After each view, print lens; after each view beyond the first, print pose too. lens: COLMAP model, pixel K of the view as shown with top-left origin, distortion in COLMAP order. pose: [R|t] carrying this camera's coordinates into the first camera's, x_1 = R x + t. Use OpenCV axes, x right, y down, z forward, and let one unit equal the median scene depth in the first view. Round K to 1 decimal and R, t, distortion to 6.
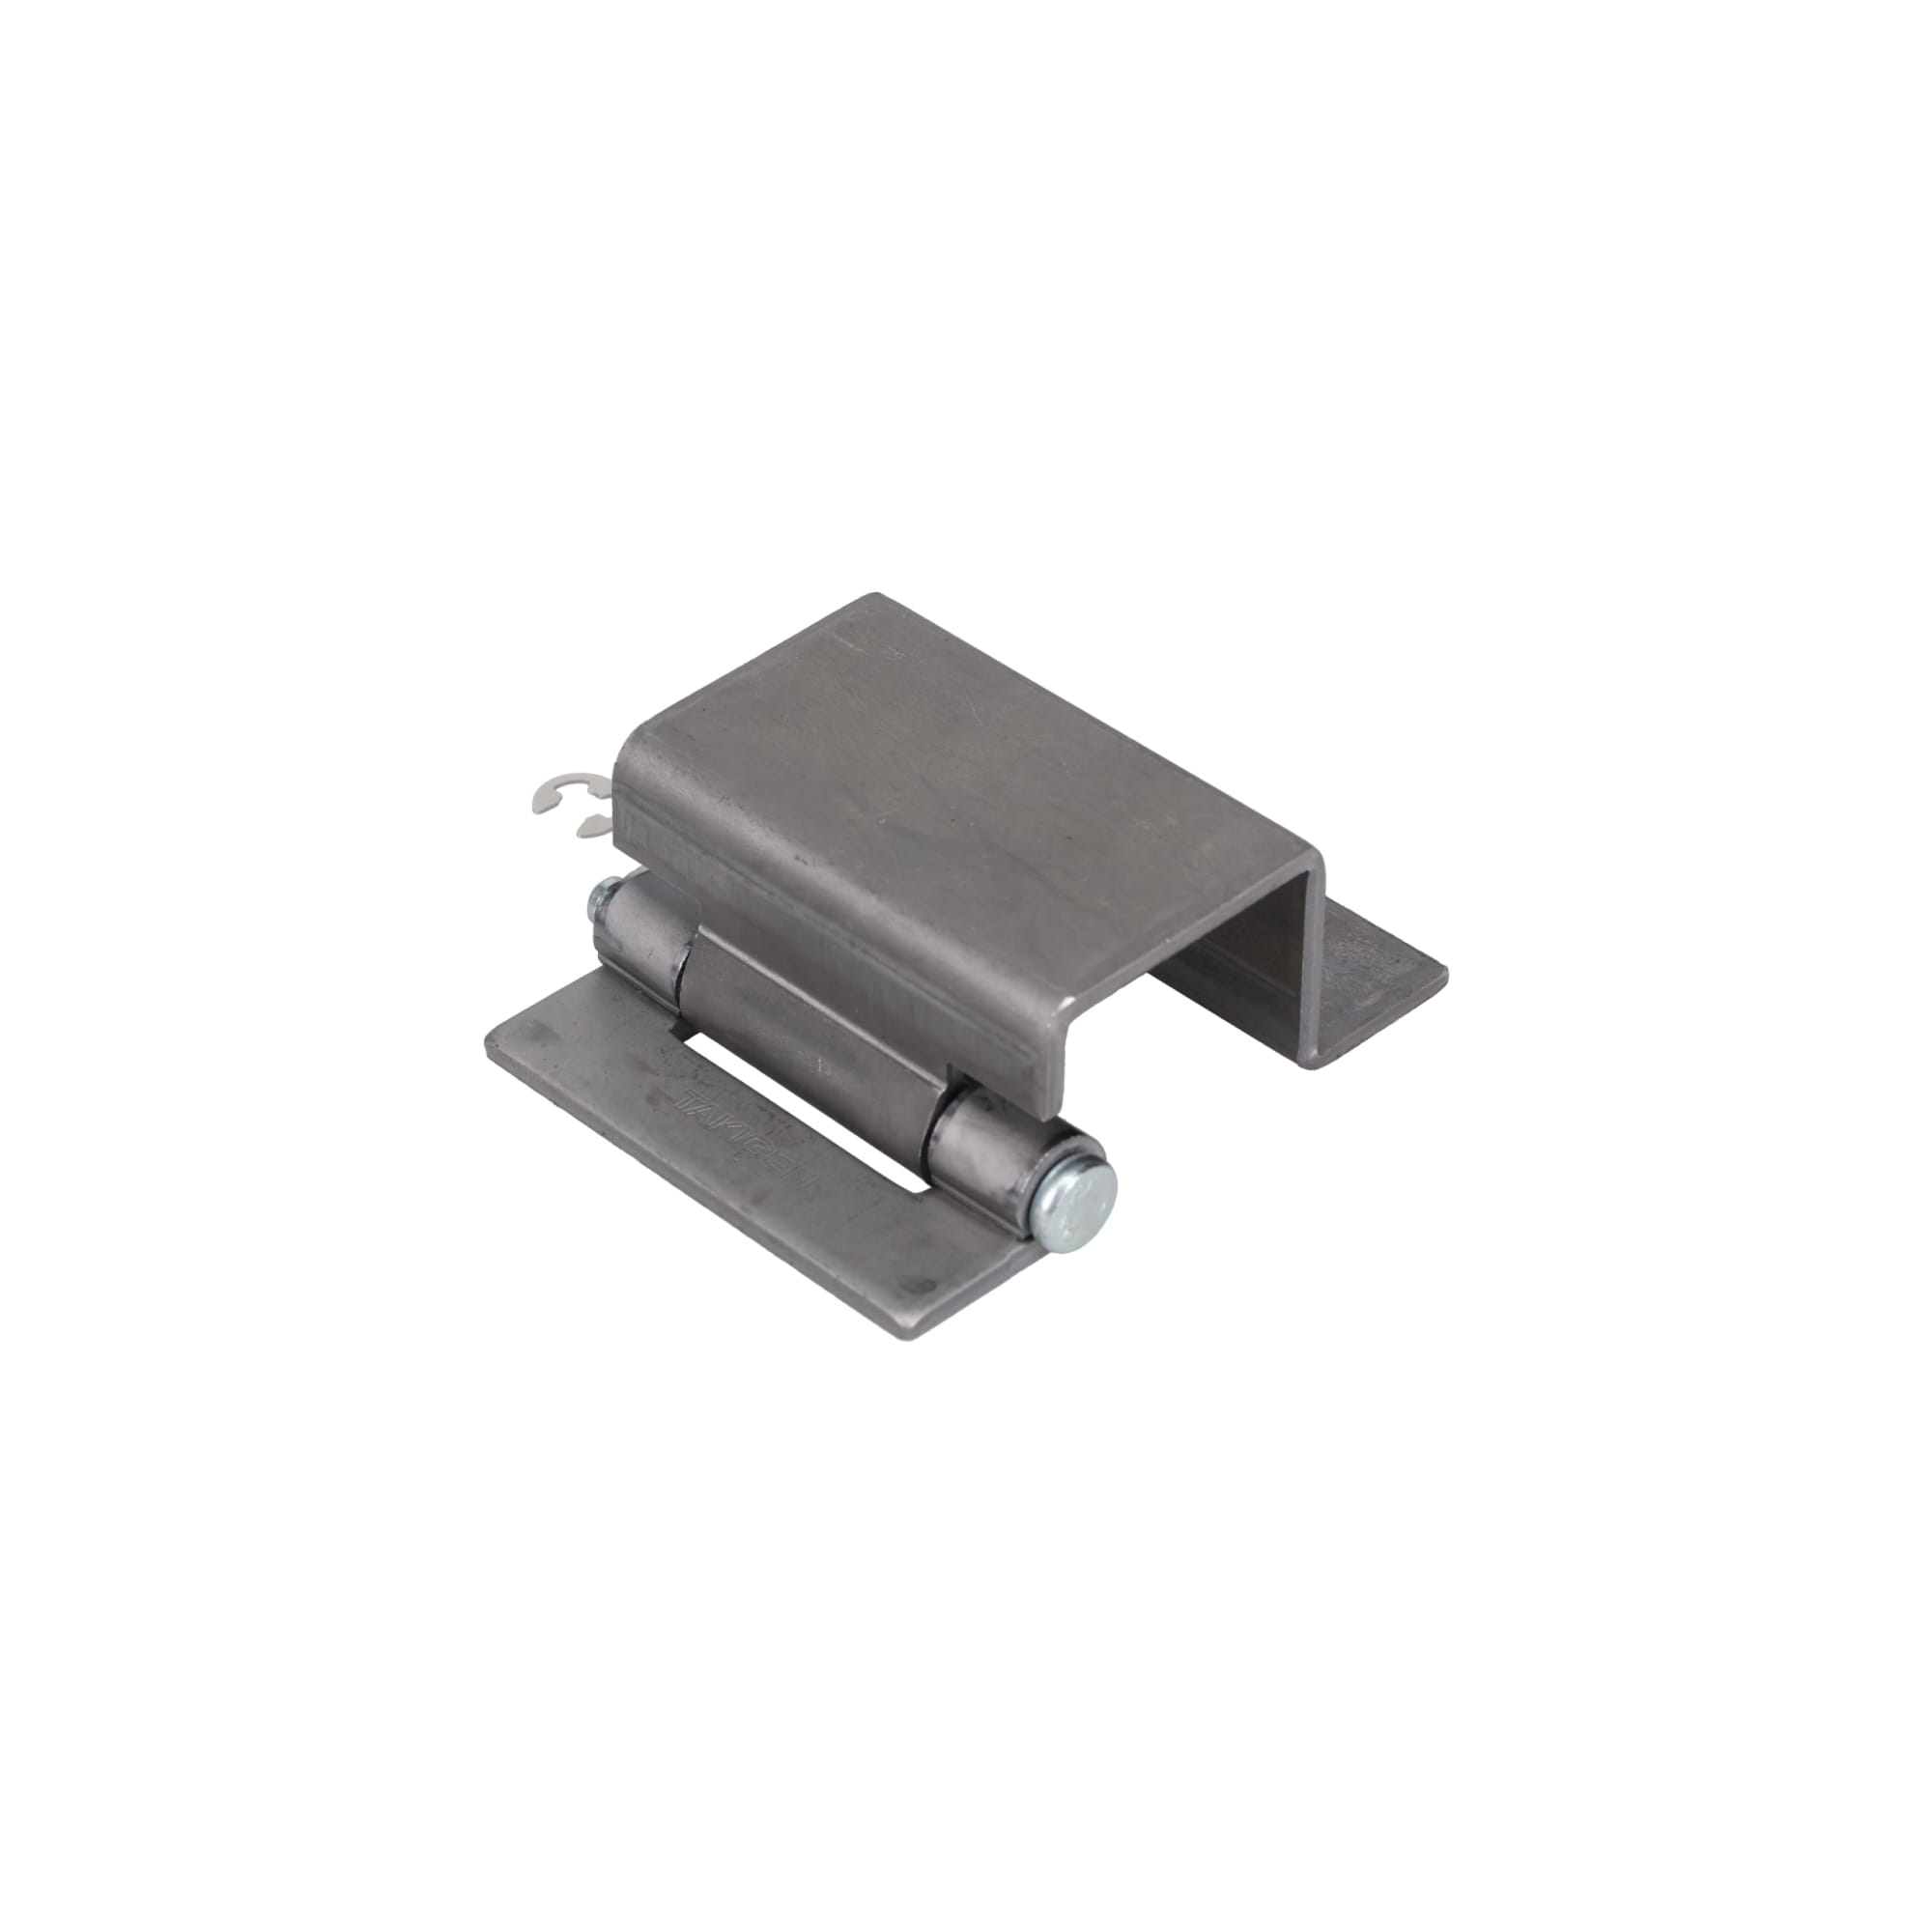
lens RADIAL K [[6545.9, 0, 966.0], [0, 6545.9, 966.0], [0, 0, 1]] dist [0.138759, 0.559842]
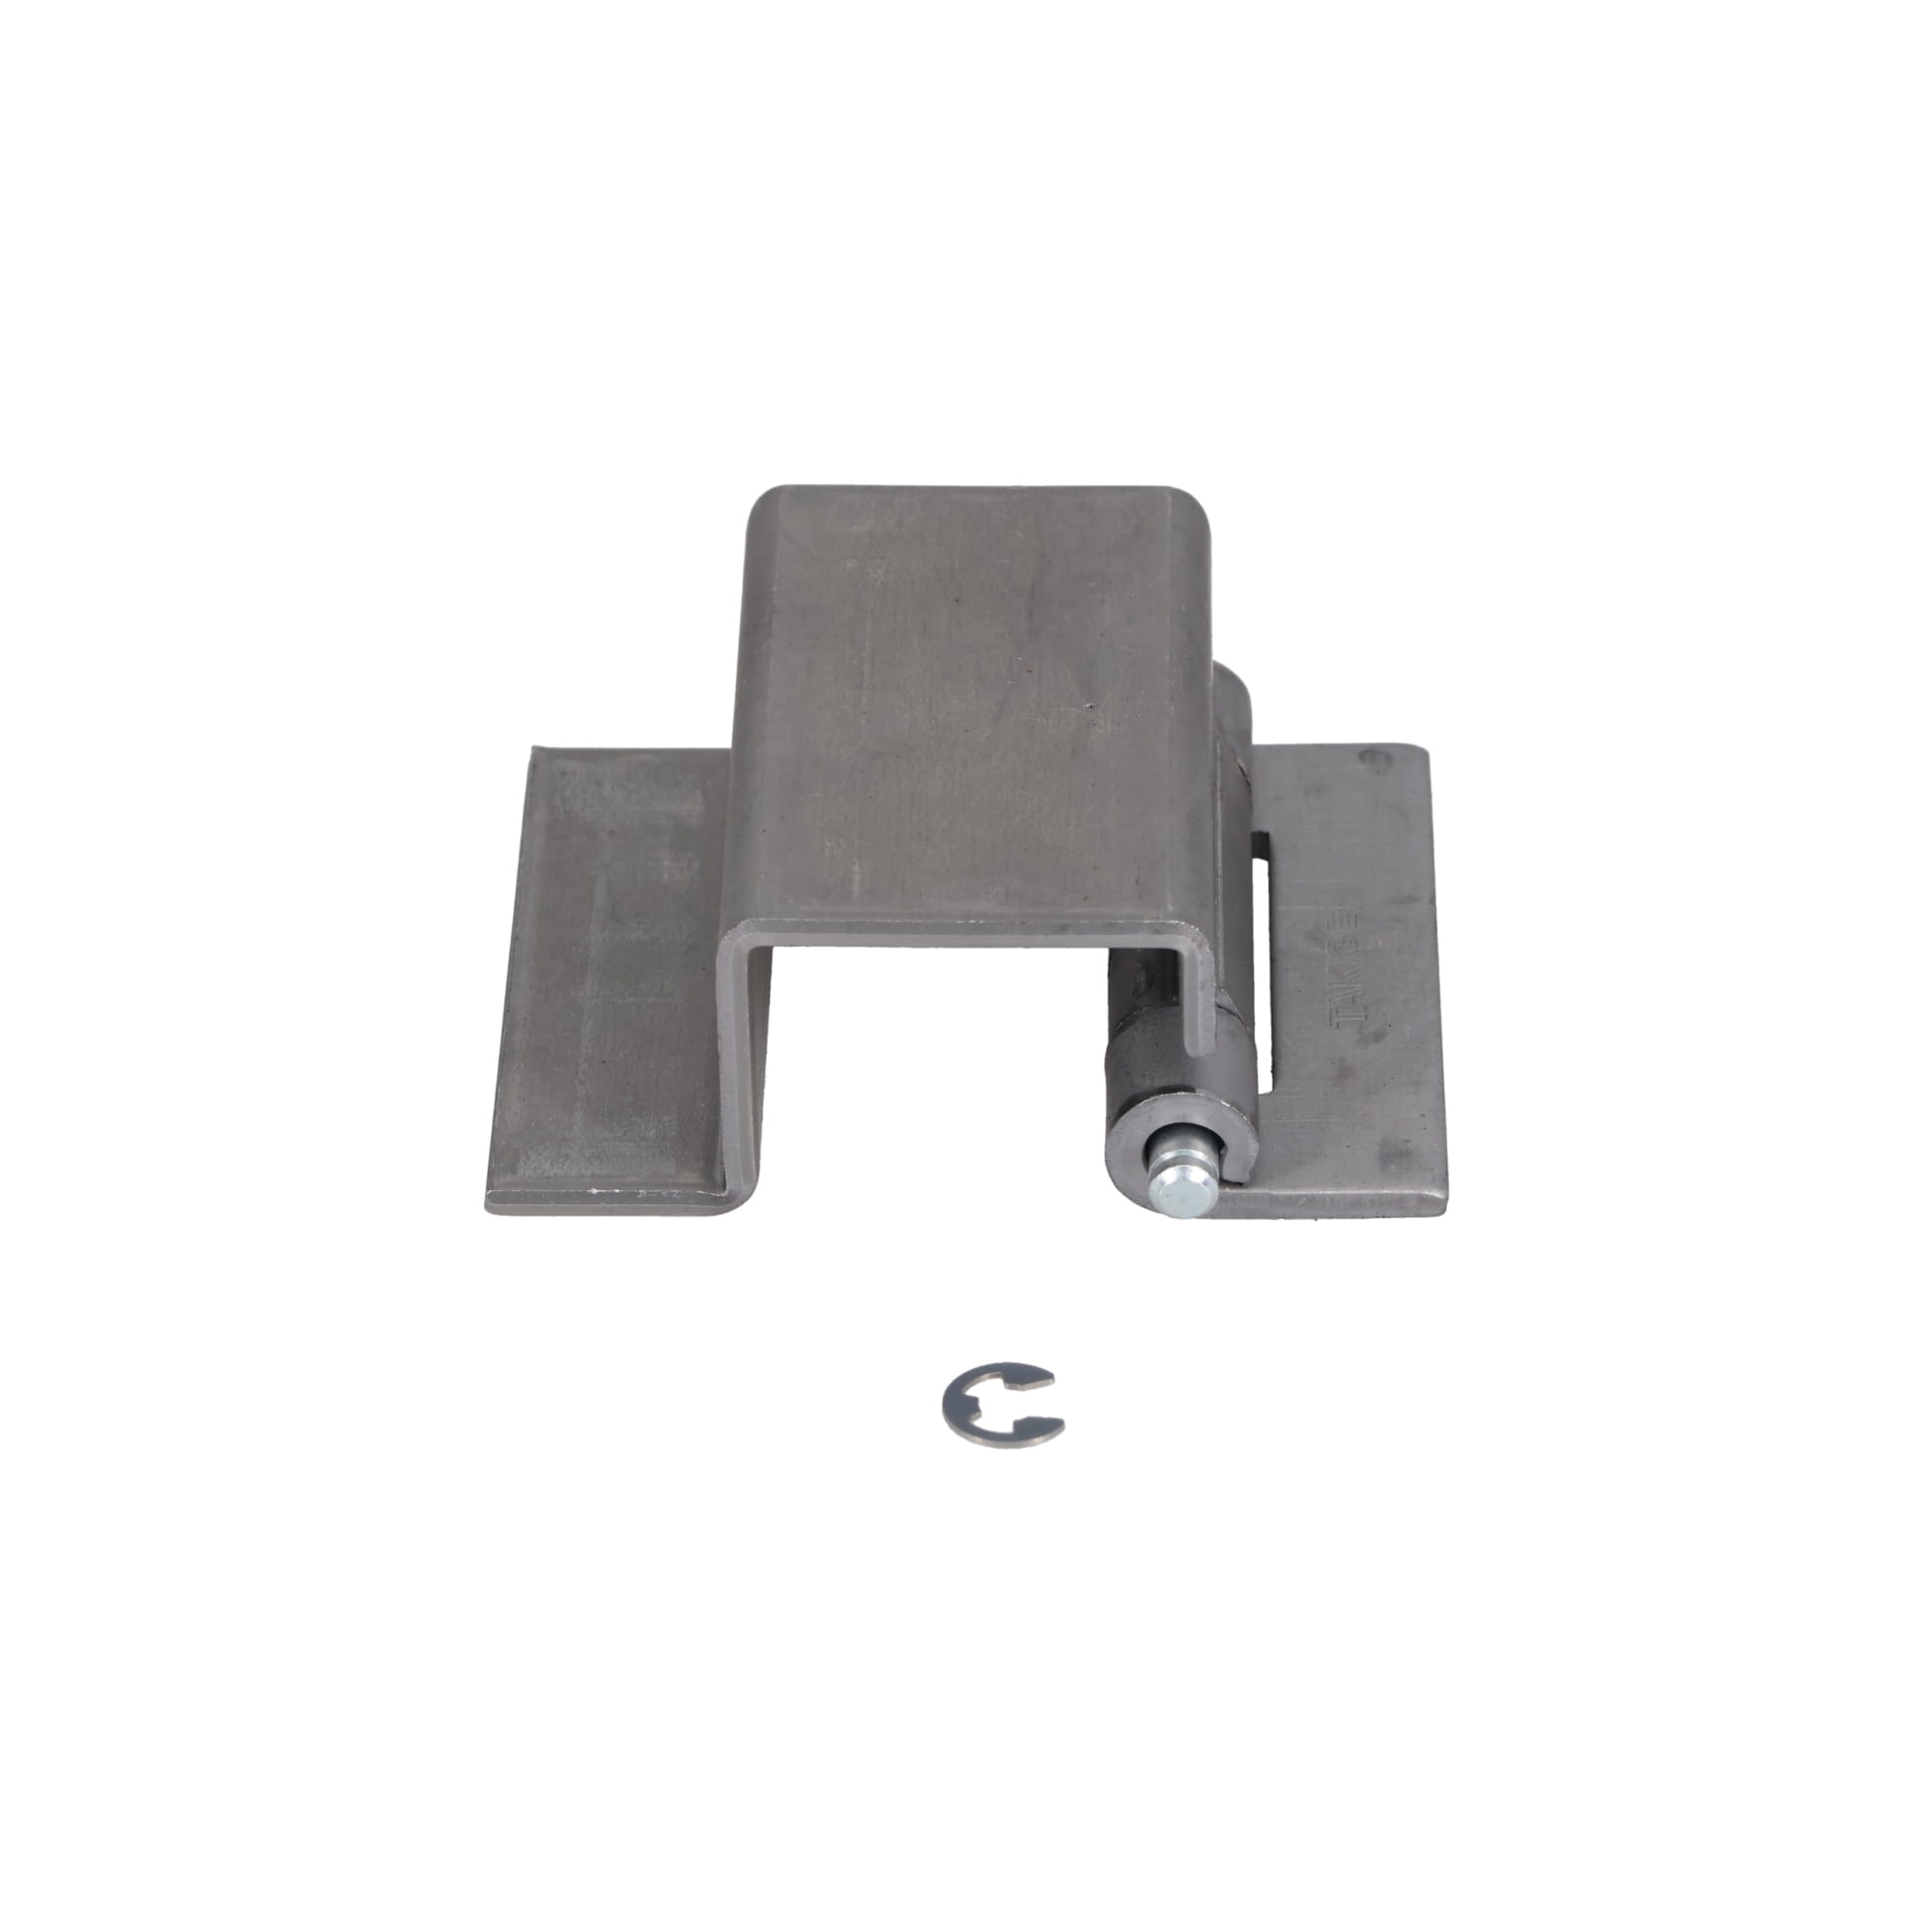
lens RADIAL K [[7768.6, 0, 879.9], [0, 7768.6, 966.6], [0, 0, 1]] dist [0.284889, 1.742900]
pose [[-0.690036, -0.429913, 0.582259, -0.579683], [0.466977, 0.350185, 0.811975, -0.819327], [-0.552977, 0.832193, -0.040881, 1.080674]]
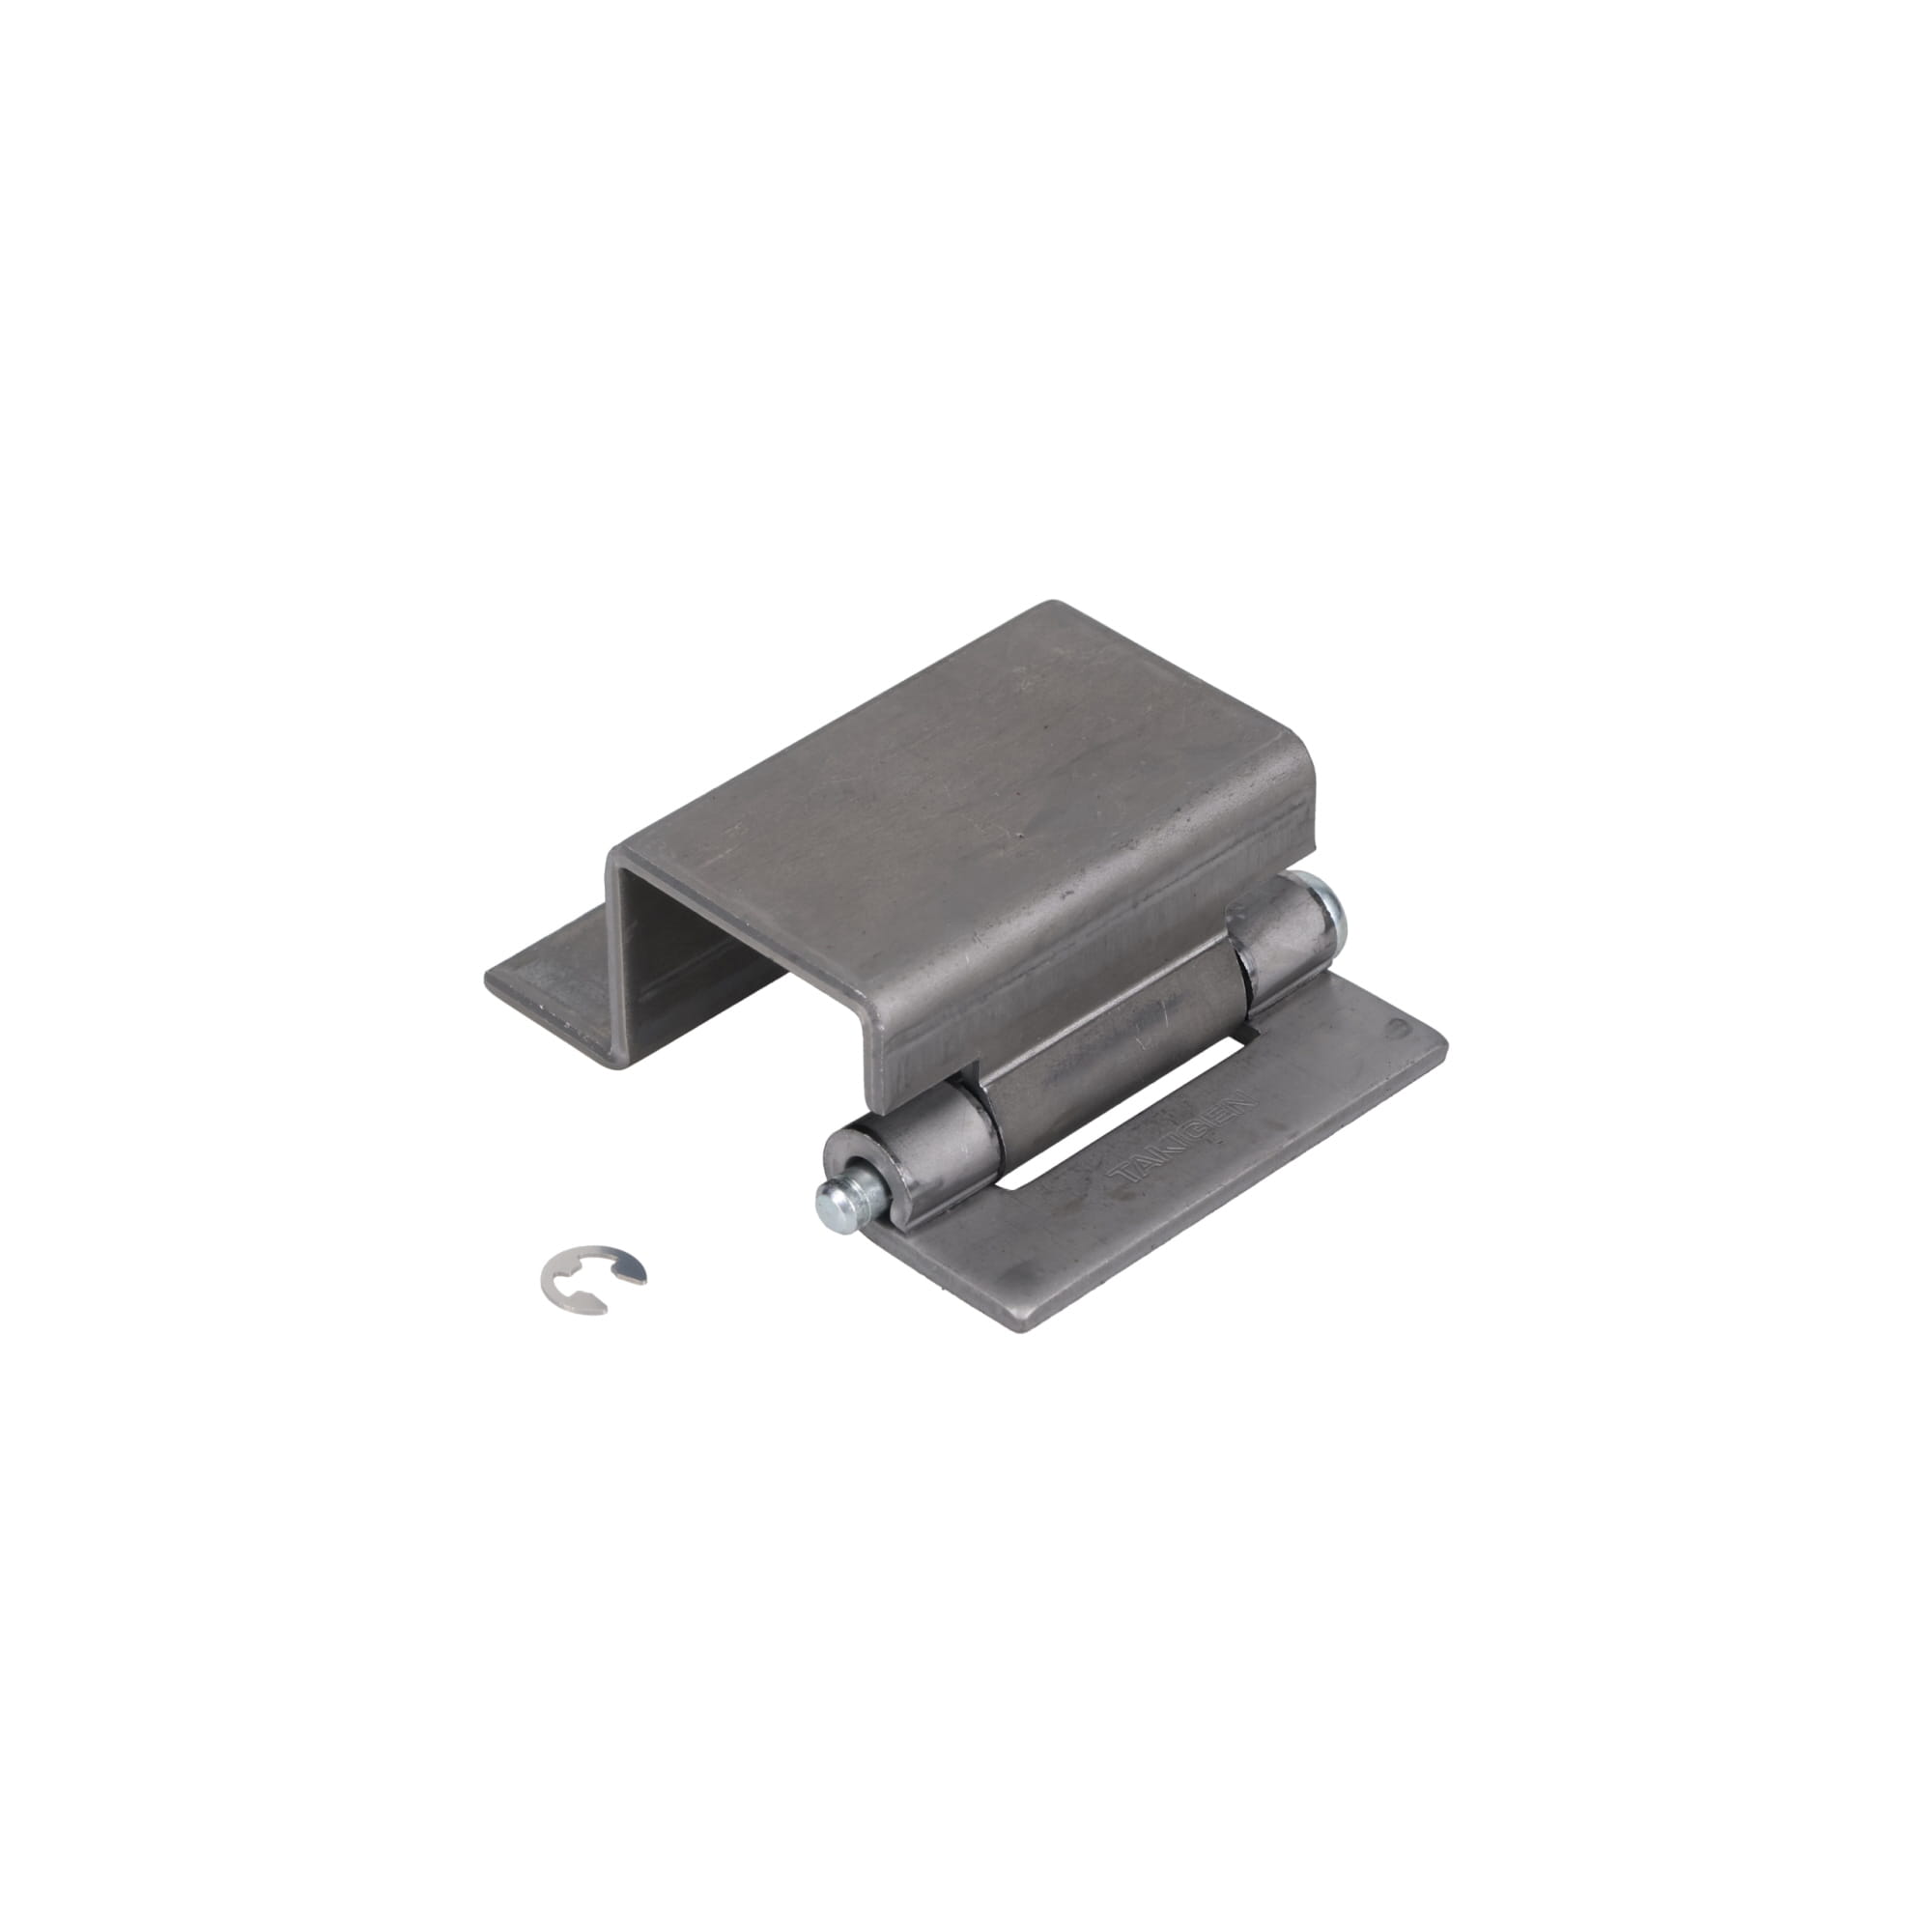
lens RADIAL K [[6545.9, 0, 966.0], [0, 6545.9, 966.0], [0, 0, 1]] dist [0.138759, 0.559842]
pose [[-0.004092, -0.606544, 0.795040, -0.817967], [0.621574, 0.621258, 0.477163, -0.490912], [-0.783345, 0.496129, 0.374469, 0.641365]]
